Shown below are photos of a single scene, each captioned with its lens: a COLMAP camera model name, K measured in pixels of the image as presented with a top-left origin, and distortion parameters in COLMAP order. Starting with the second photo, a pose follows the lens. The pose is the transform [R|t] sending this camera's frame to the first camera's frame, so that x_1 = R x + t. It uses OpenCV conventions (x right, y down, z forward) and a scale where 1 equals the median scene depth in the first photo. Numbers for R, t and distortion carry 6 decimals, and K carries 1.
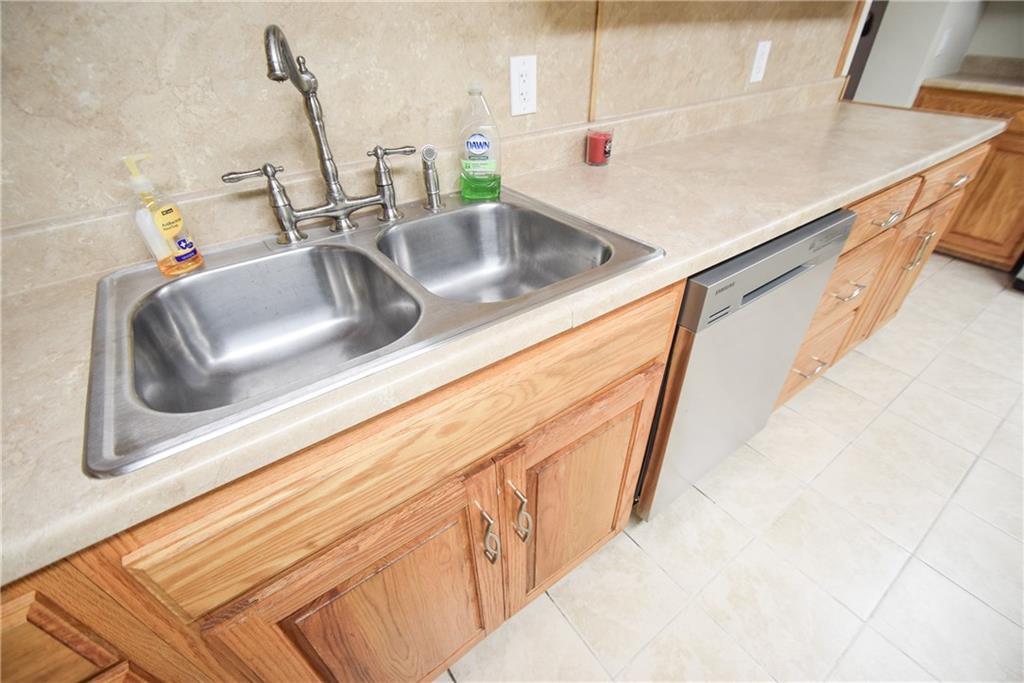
lens RADIAL K [[449.8, 0, 516.9], [0, 449.8, 342.1], [0, 0, 1]] dist [0.003518, -0.009041]
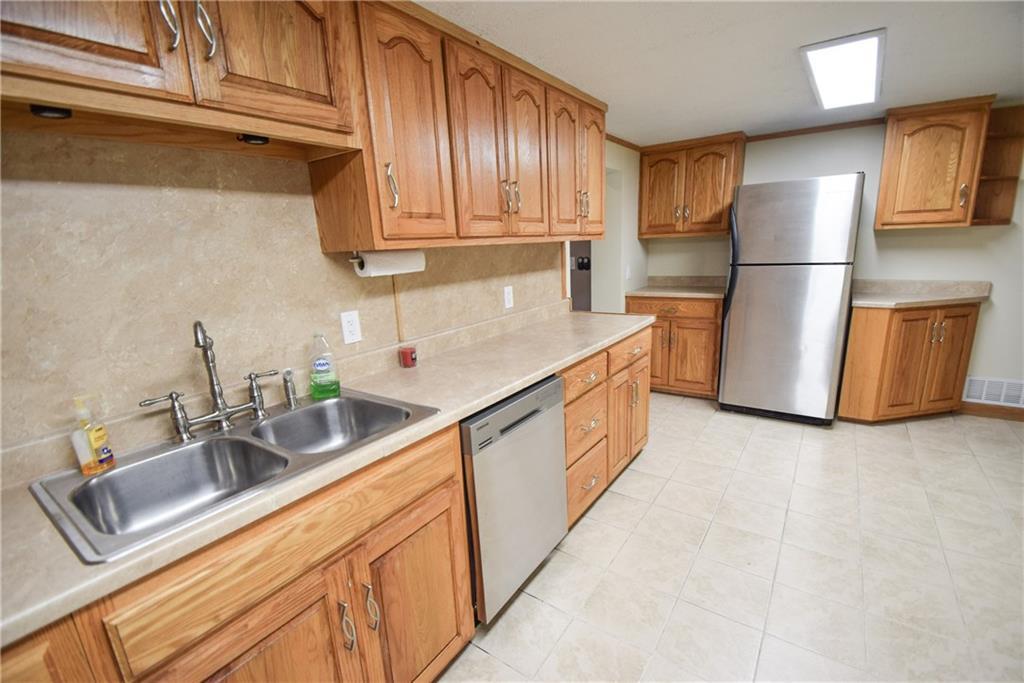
lens RADIAL K [[449.8, 0, 529.1], [0, 449.8, 349.8], [0, 0, 1]] dist [0.003518, -0.009041]
pose [[0.937634, -0.097562, 0.333654, 0.083507], [0.220343, 0.909166, -0.353364, 0.261728], [-0.268872, 0.404844, 0.873962, -0.672269]]
